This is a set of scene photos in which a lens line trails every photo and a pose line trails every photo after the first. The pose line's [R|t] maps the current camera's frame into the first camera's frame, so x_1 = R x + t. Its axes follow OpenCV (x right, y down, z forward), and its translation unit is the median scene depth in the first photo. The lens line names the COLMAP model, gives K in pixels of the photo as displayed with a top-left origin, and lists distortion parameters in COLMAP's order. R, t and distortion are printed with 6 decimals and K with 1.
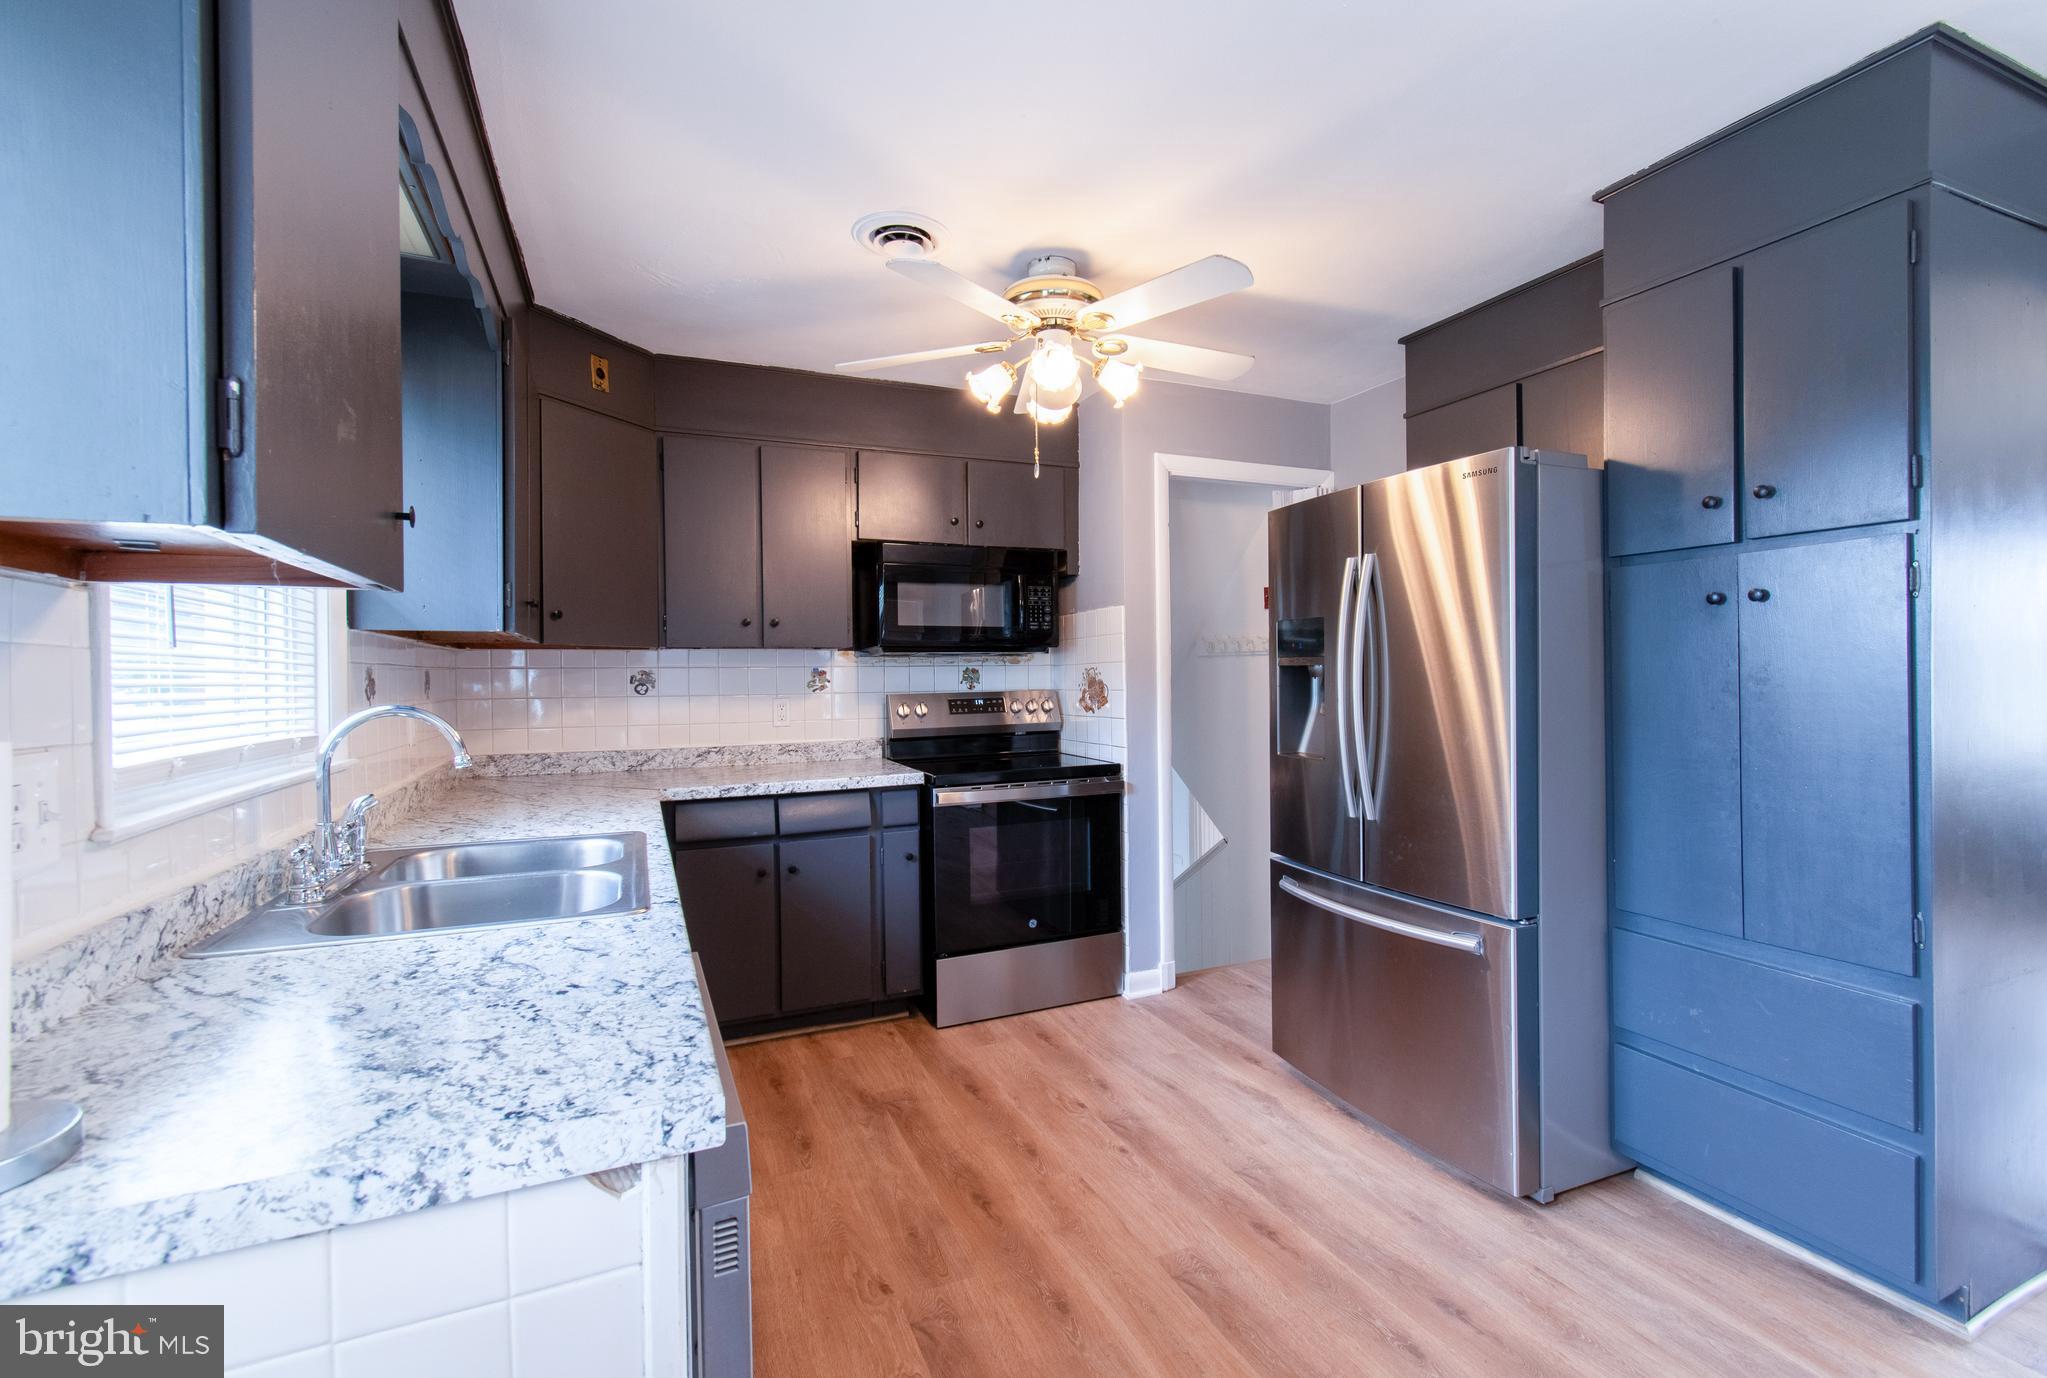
lens RADIAL K [[915.8, 0, 1038.0], [0, 915.8, 679.4], [0, 0, 1]] dist [0.000230, -0.000247]
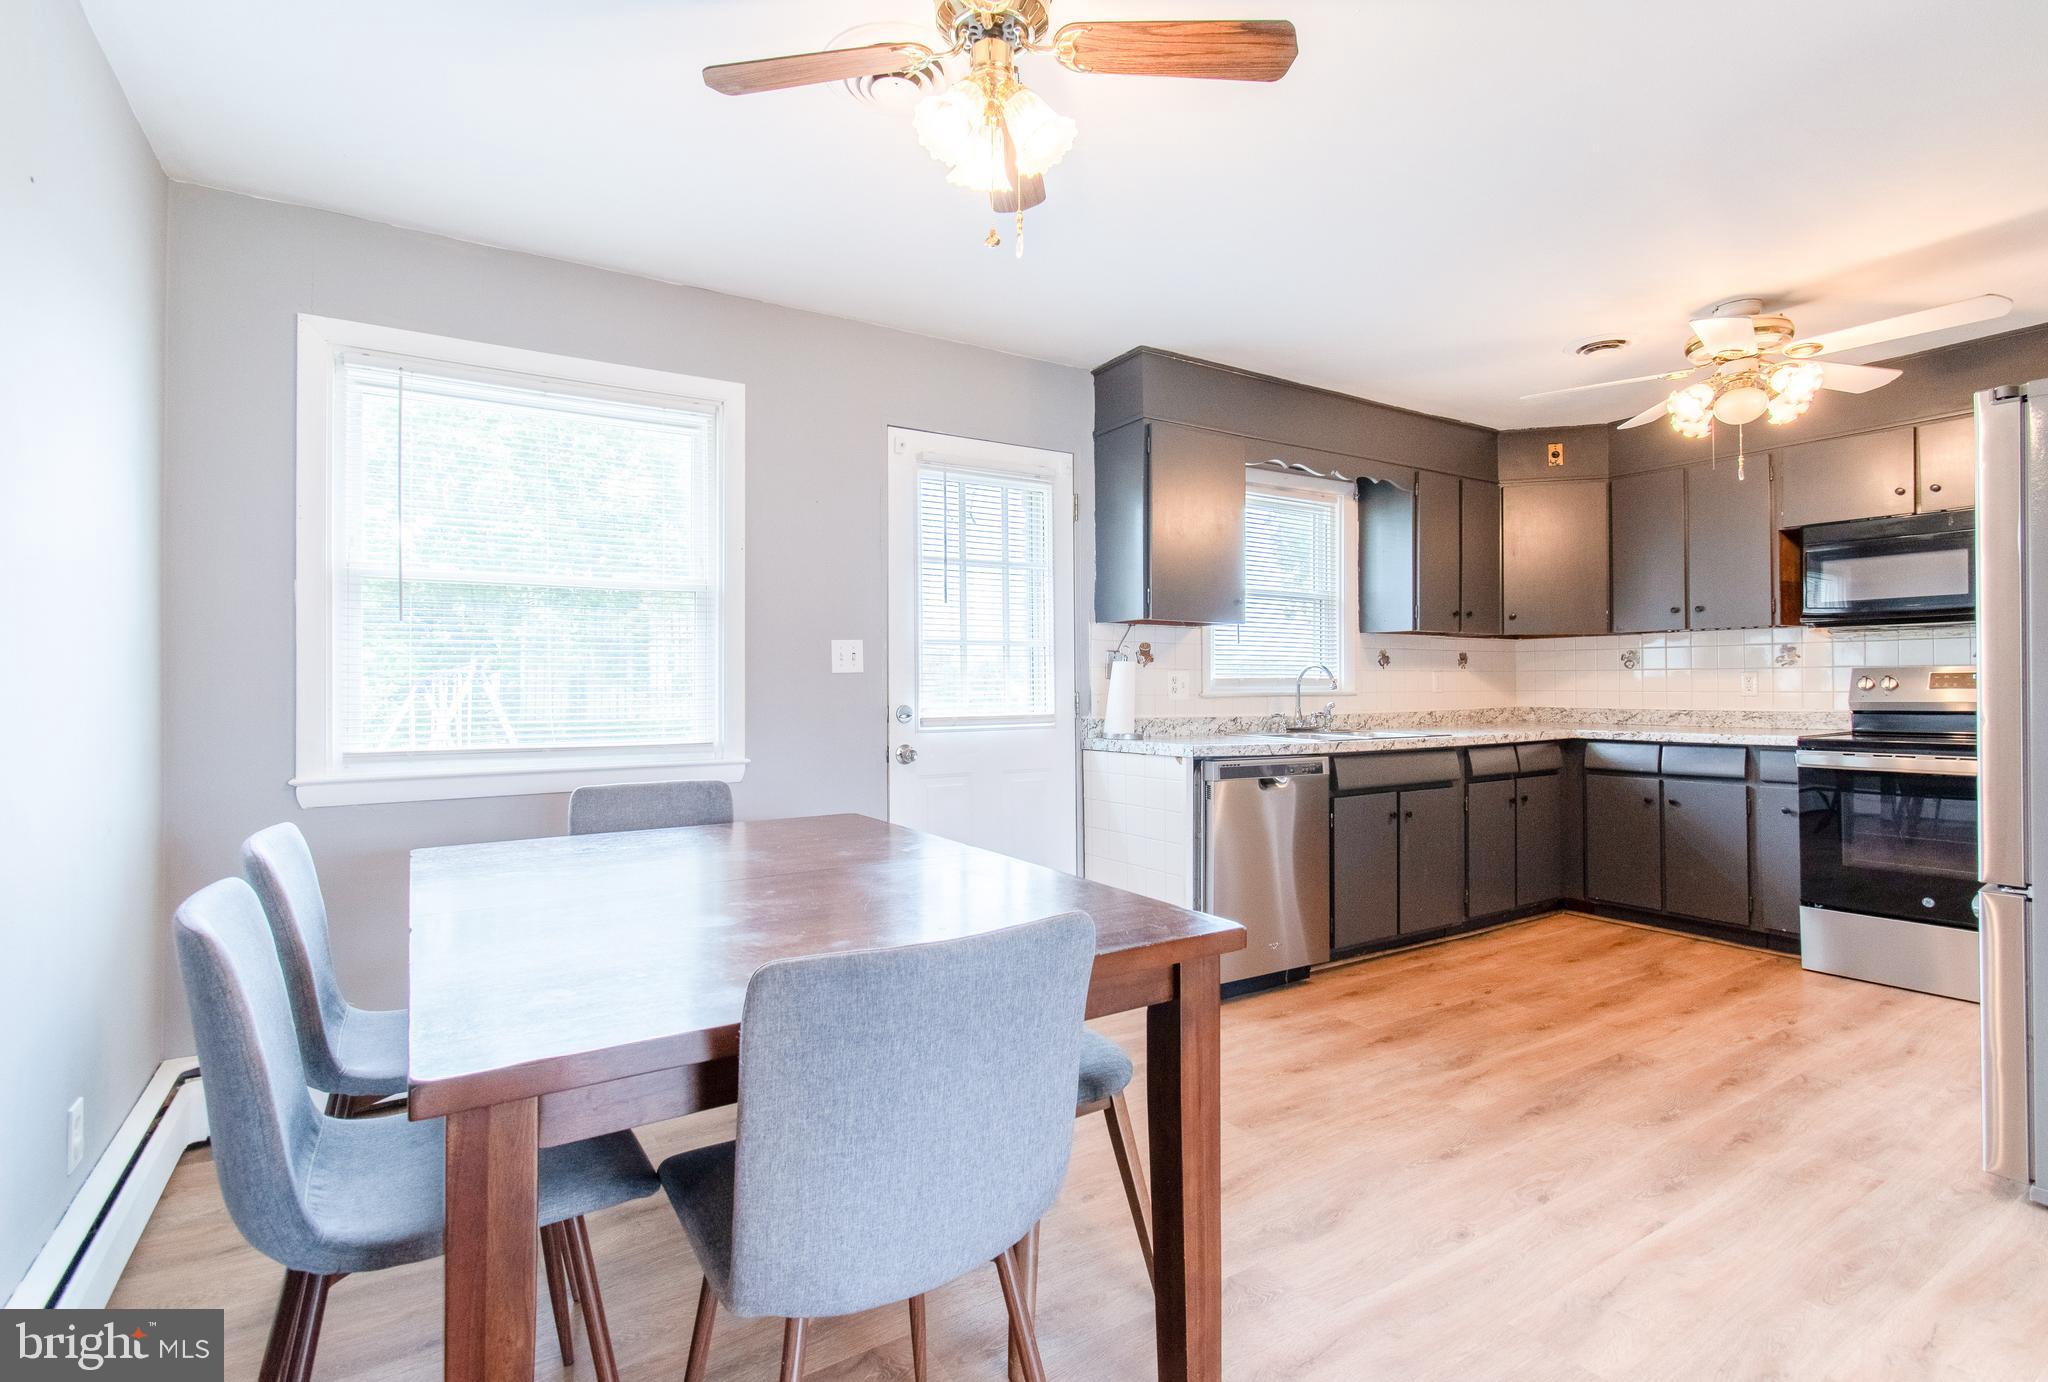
lens RADIAL K [[959.0, 0, 1014.1], [0, 959.0, 675.9], [0, 0, 1]] dist [0.001531, -0.001523]
pose [[0.137477, 0.000968, -0.990505, 1.122826], [-0.002486, 0.999997, 0.000632, 0.038600], [0.990502, 0.002375, 0.137479, -0.121066]]
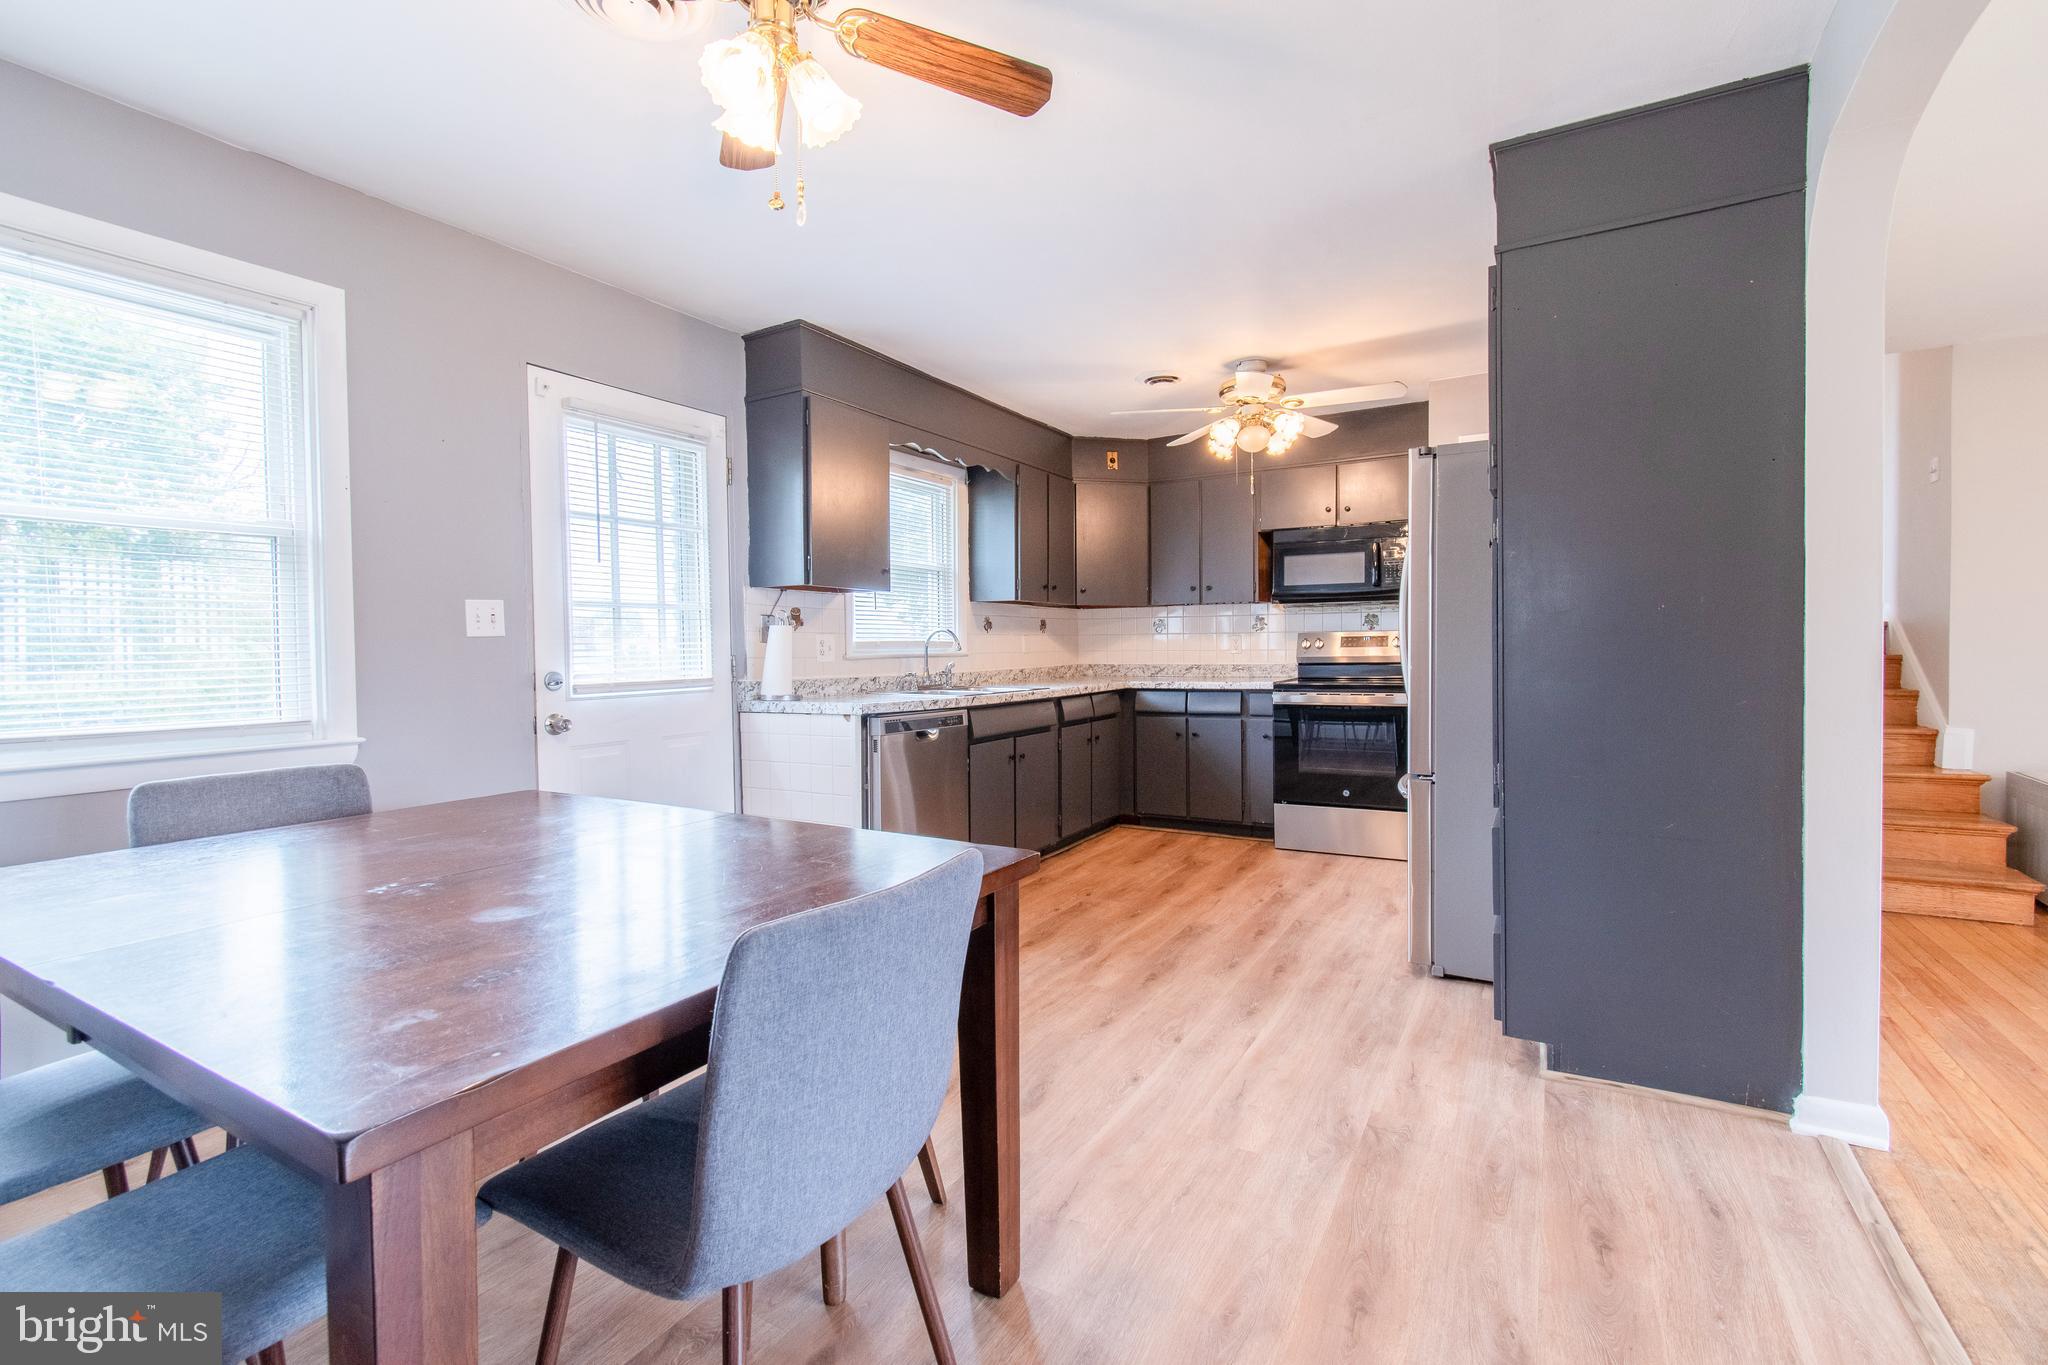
lens RADIAL K [[904.3, 0, 1027.8], [0, 904.3, 669.1], [0, 0, 1]] dist [0.003483, -0.002190]
pose [[0.586751, 0.026348, -0.809339, 1.081107], [-0.000438, 0.999481, 0.032220, 0.039766], [0.809767, -0.018551, 0.586458, -0.276210]]
